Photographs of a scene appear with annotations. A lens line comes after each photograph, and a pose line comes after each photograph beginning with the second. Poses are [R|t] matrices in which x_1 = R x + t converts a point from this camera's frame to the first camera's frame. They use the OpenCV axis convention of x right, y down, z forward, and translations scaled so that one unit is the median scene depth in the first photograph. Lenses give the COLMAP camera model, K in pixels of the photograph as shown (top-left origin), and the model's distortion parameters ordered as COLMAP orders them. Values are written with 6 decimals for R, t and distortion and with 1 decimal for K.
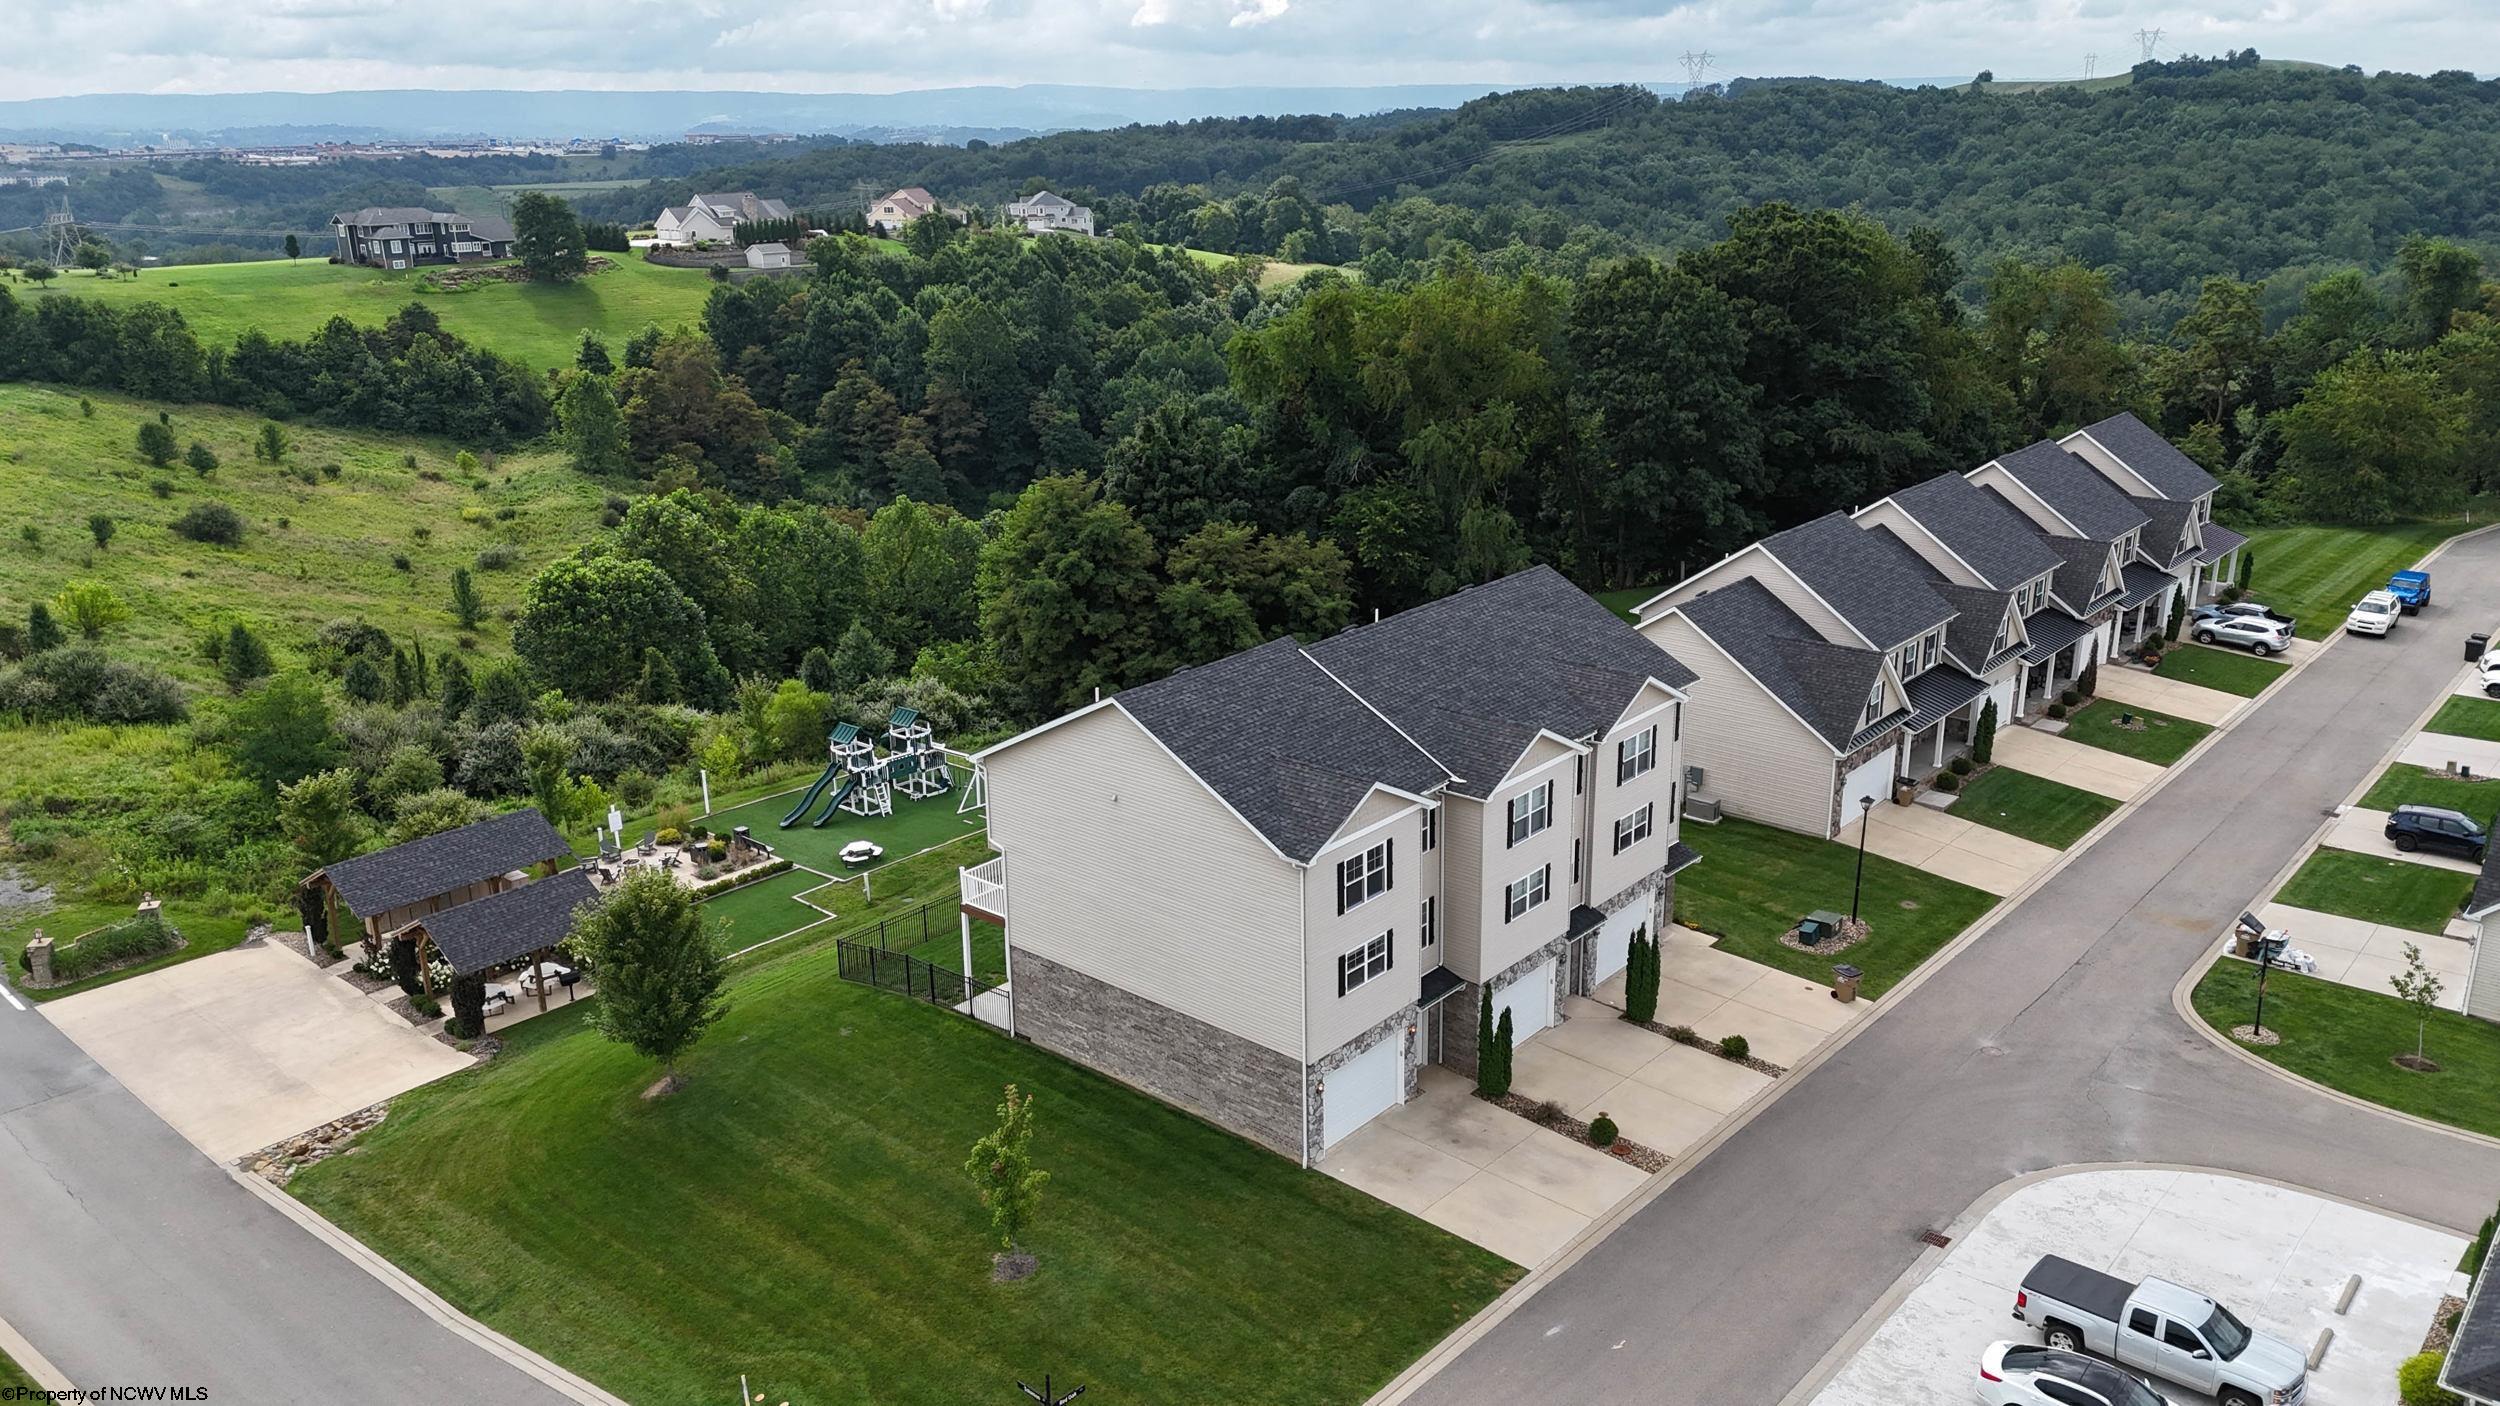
lens RADIAL K [[1845.9, 0, 1255.0], [0, 1845.9, 700.4], [0, 0, 1]] dist [0.103687, -0.112013]
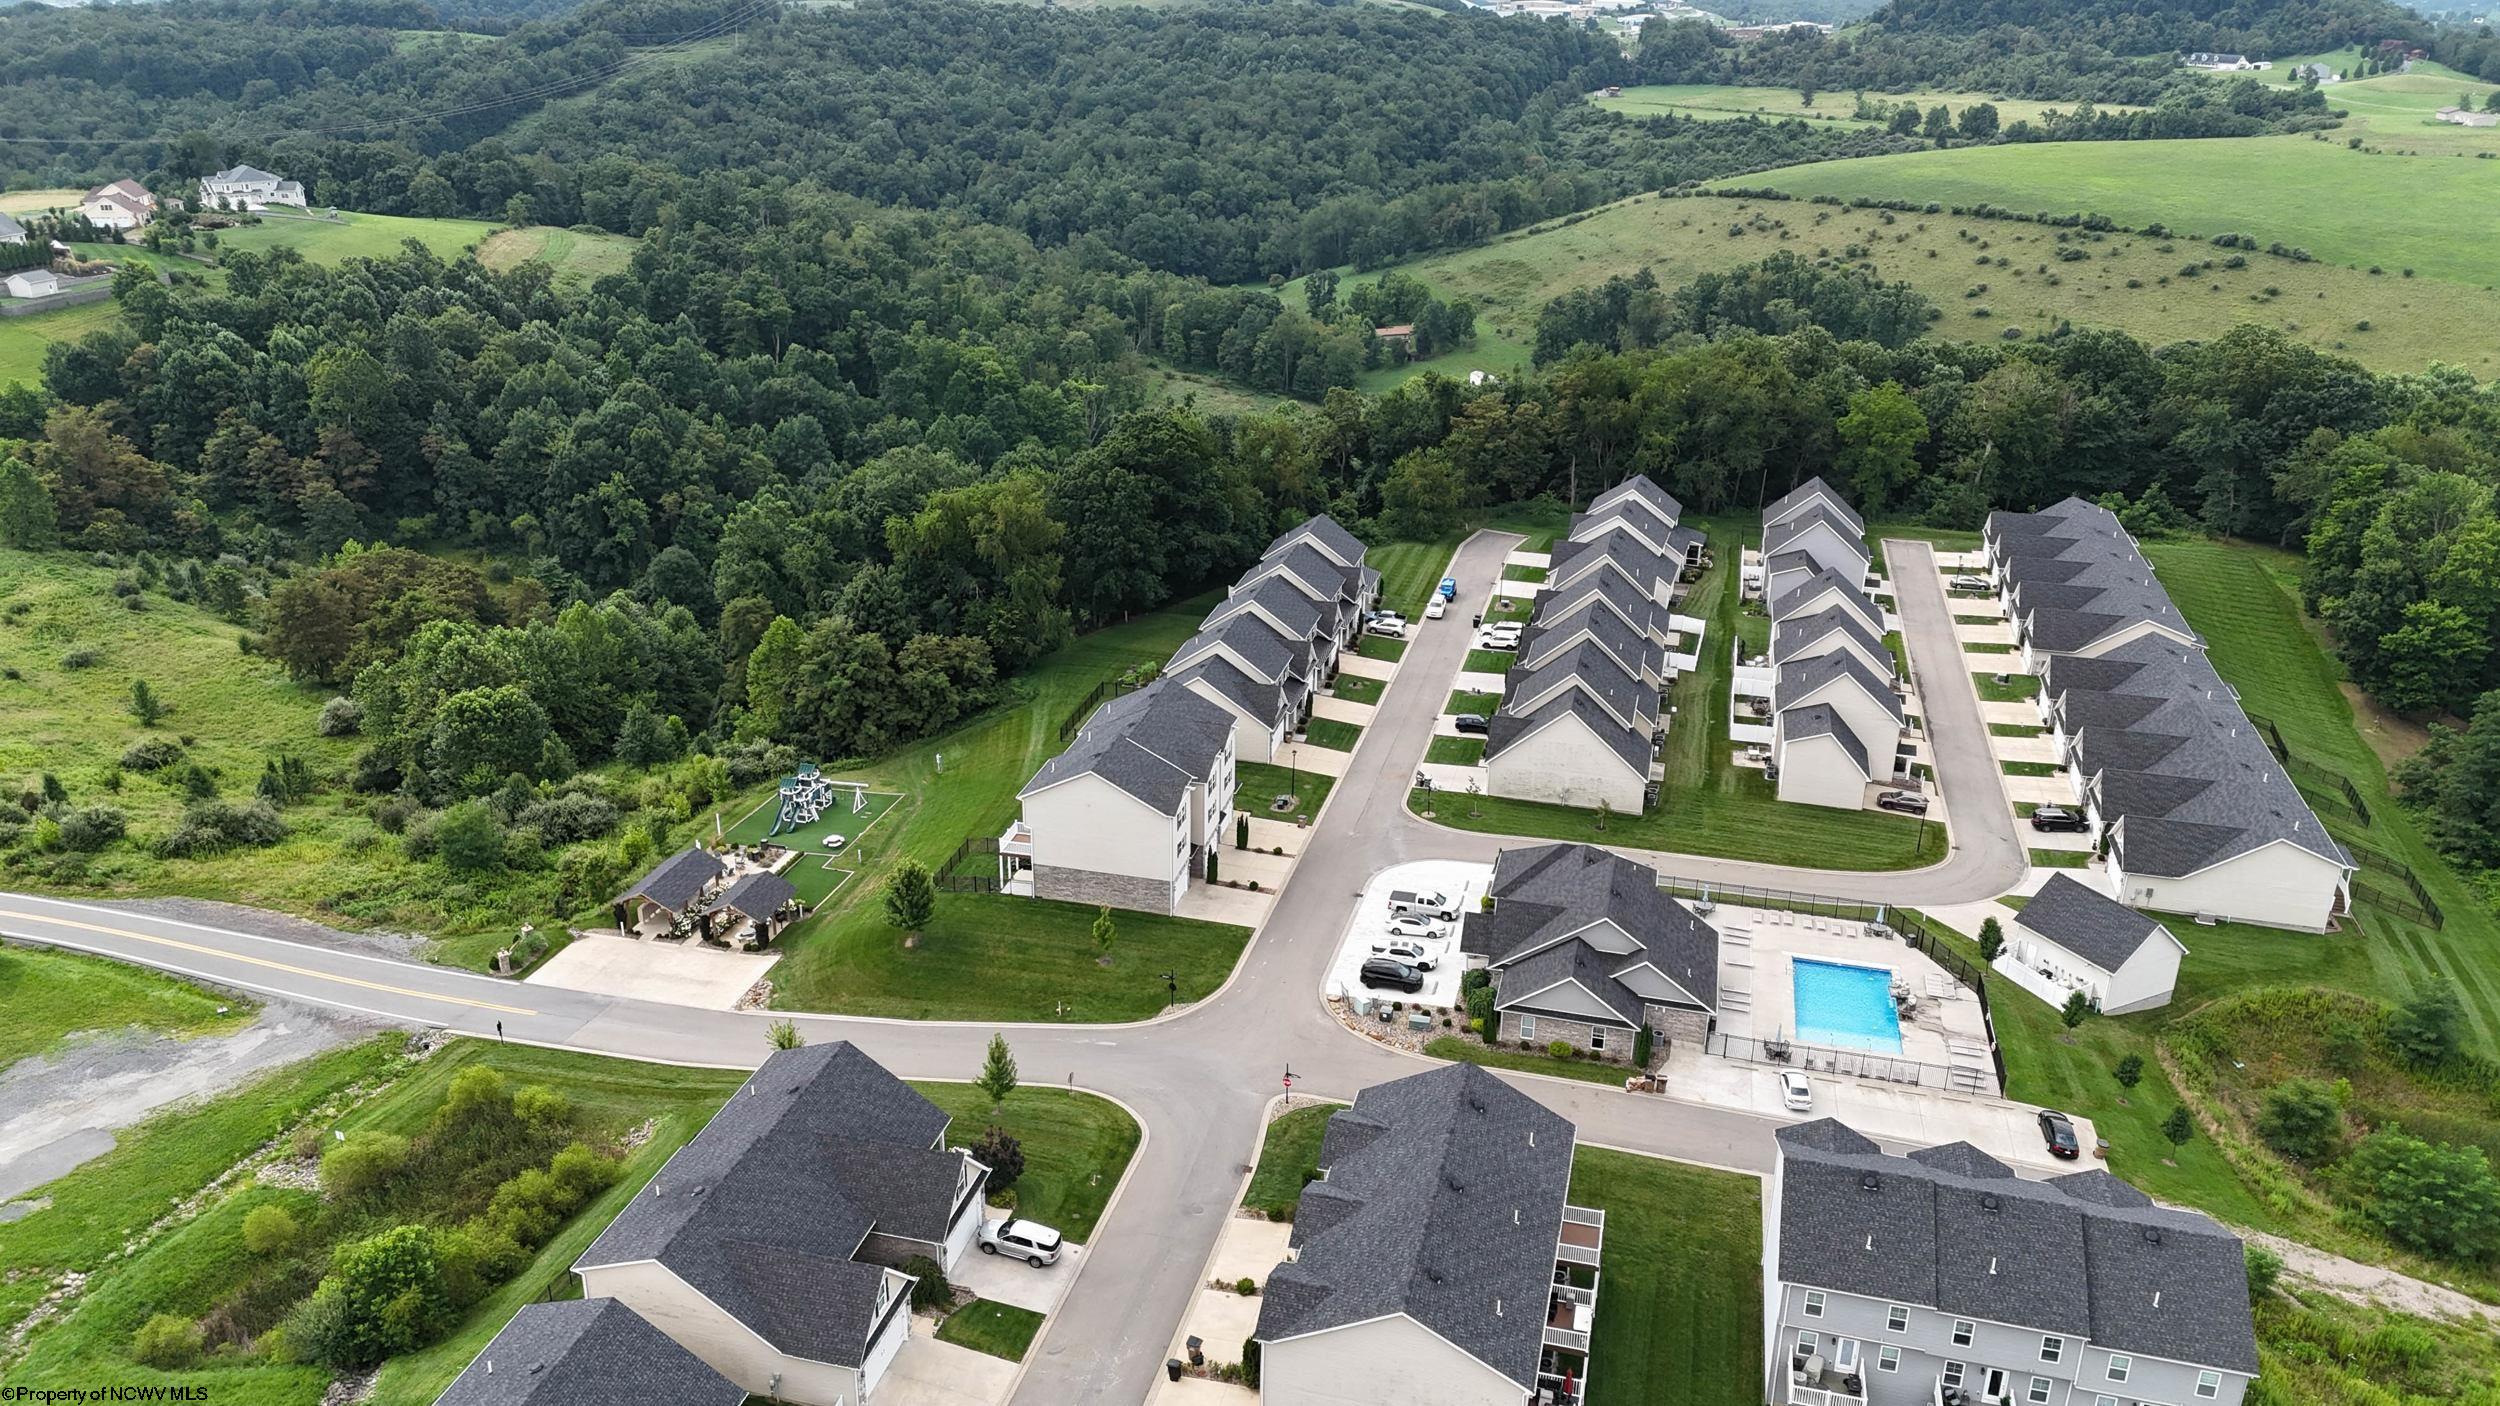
lens RADIAL K [[1845.9, 0, 1255.0], [0, 1845.9, 700.4], [0, 0, 1]] dist [0.103687, -0.112013]
pose [[0.893564, -0.145897, 0.424567, -0.488798], [0.110952, 0.988151, 0.106051, -0.179719], [-0.435009, -0.047657, 0.899164, -0.788189]]
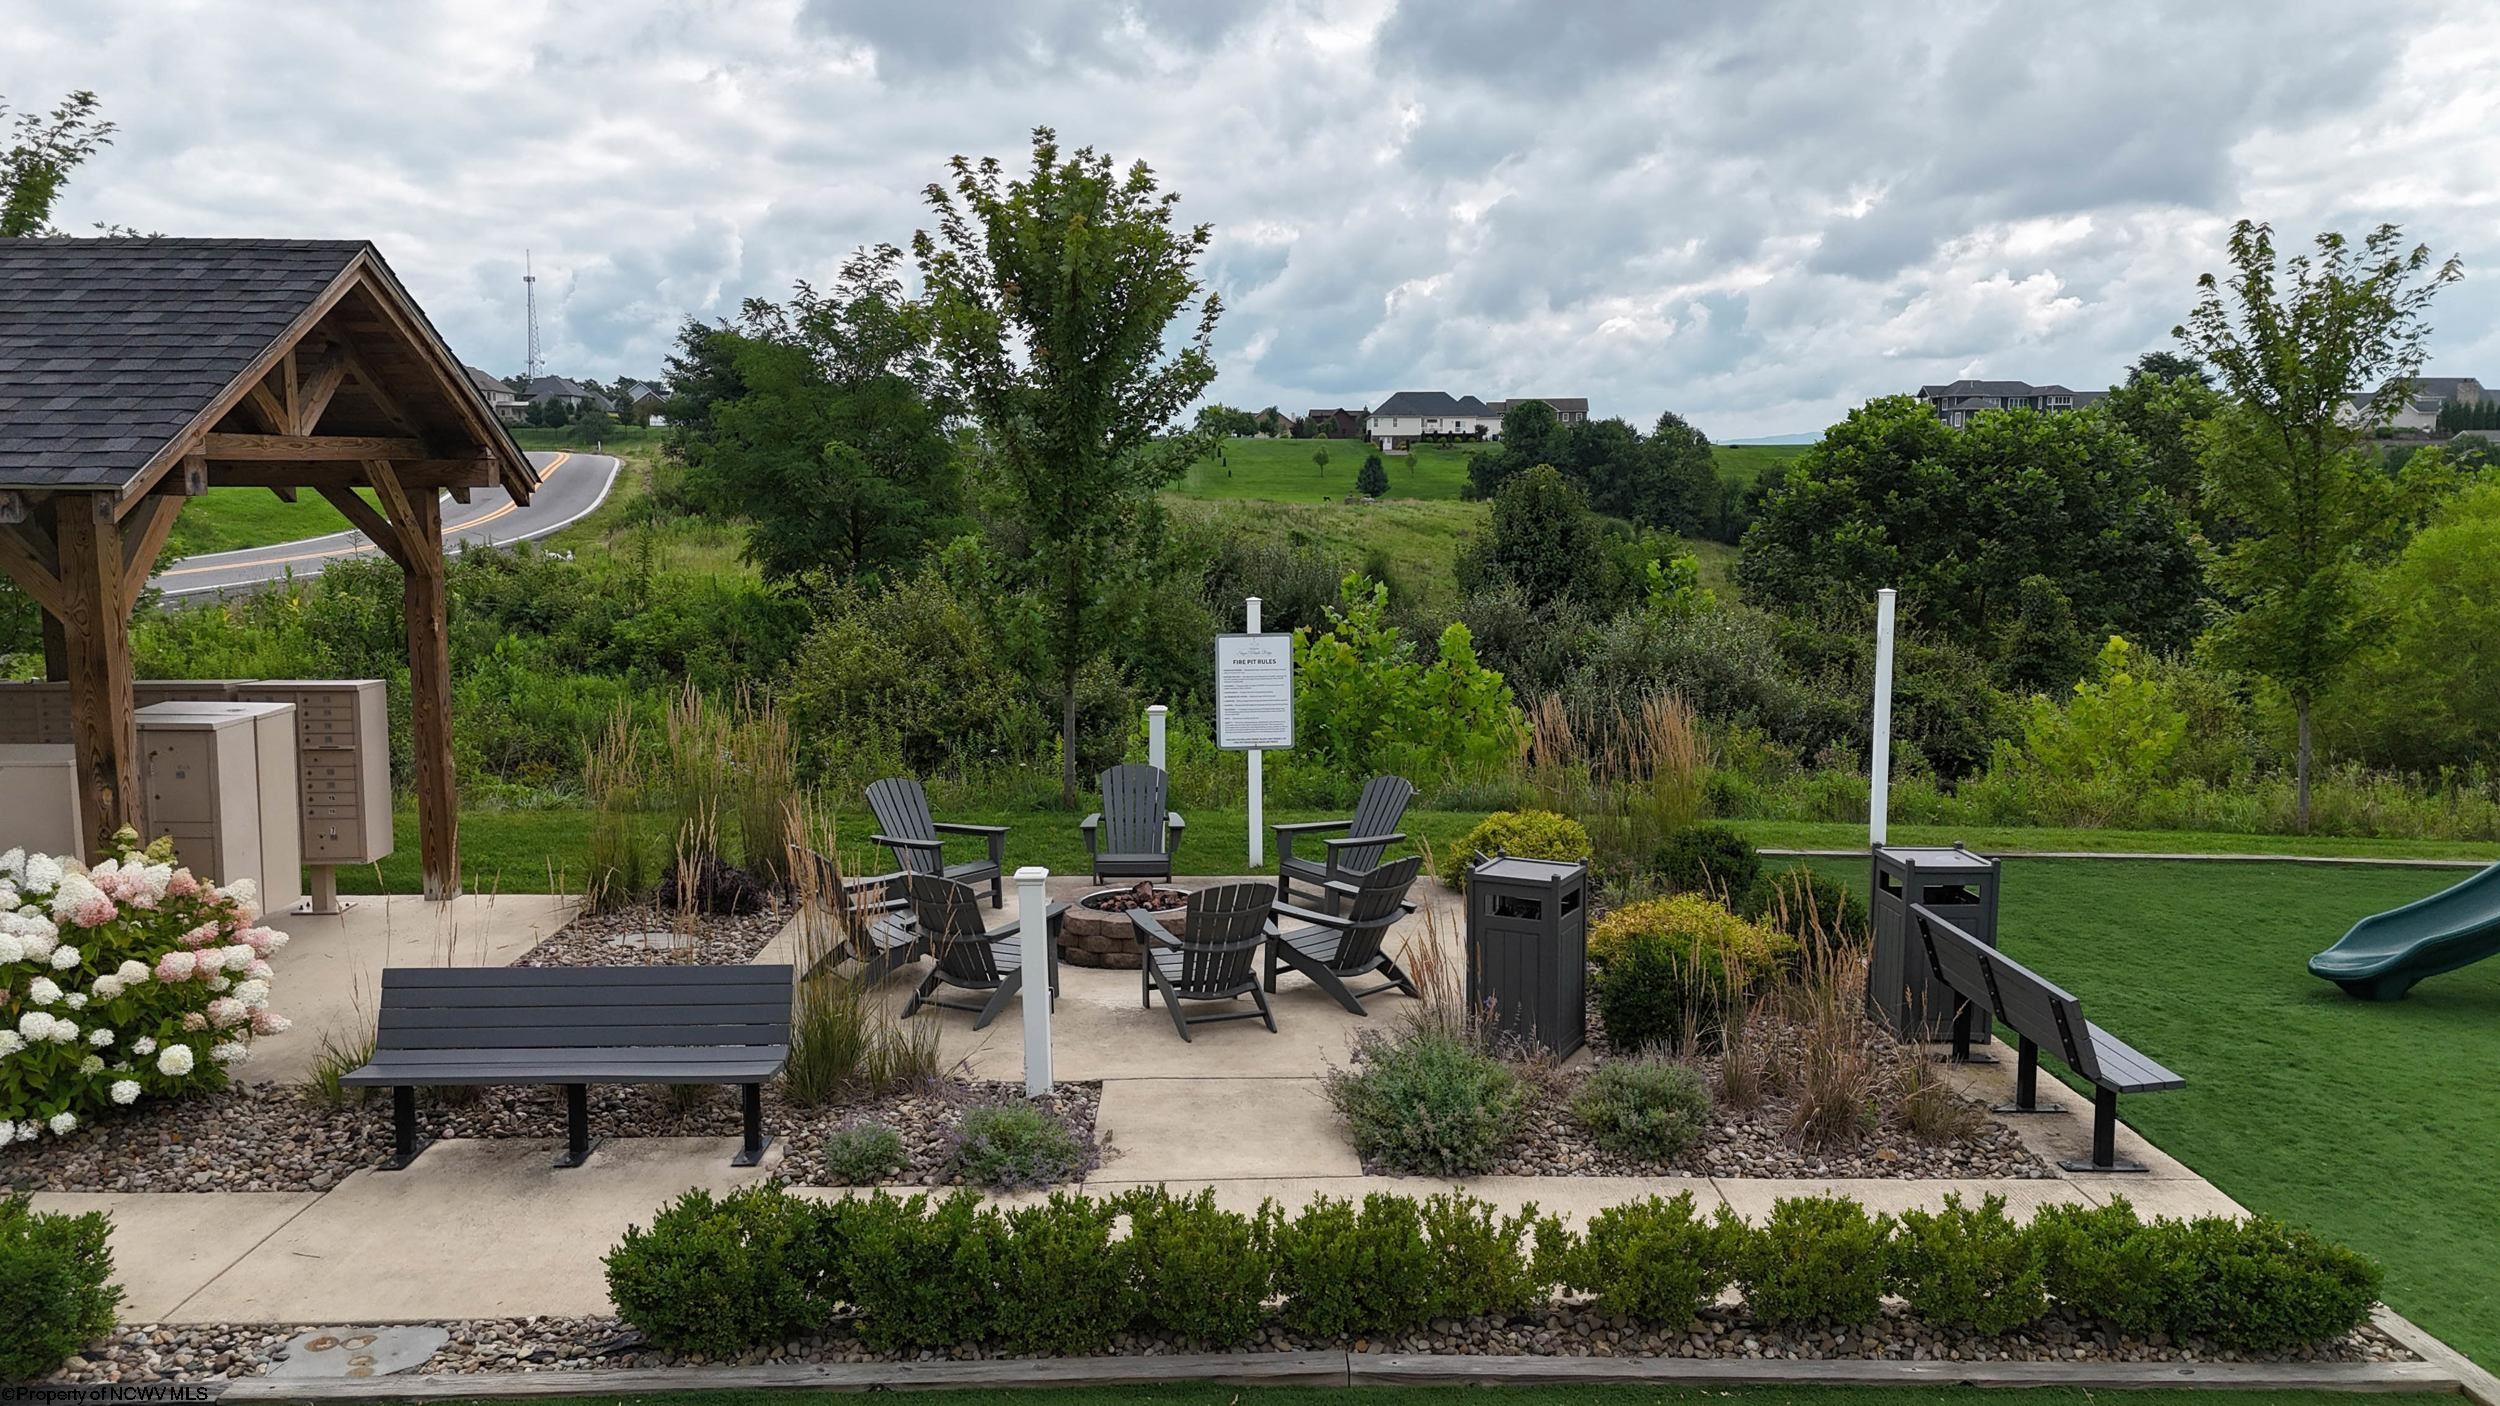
lens RADIAL K [[1845.9, 0, 1255.0], [0, 1845.9, 700.4], [0, 0, 1]] dist [0.103687, -0.112013]
pose [[0.682939, 0.110461, -0.722075, -0.170319], [-0.231566, 0.970255, -0.070588, 0.060130], [0.692800, 0.215415, 0.688204, 0.683663]]
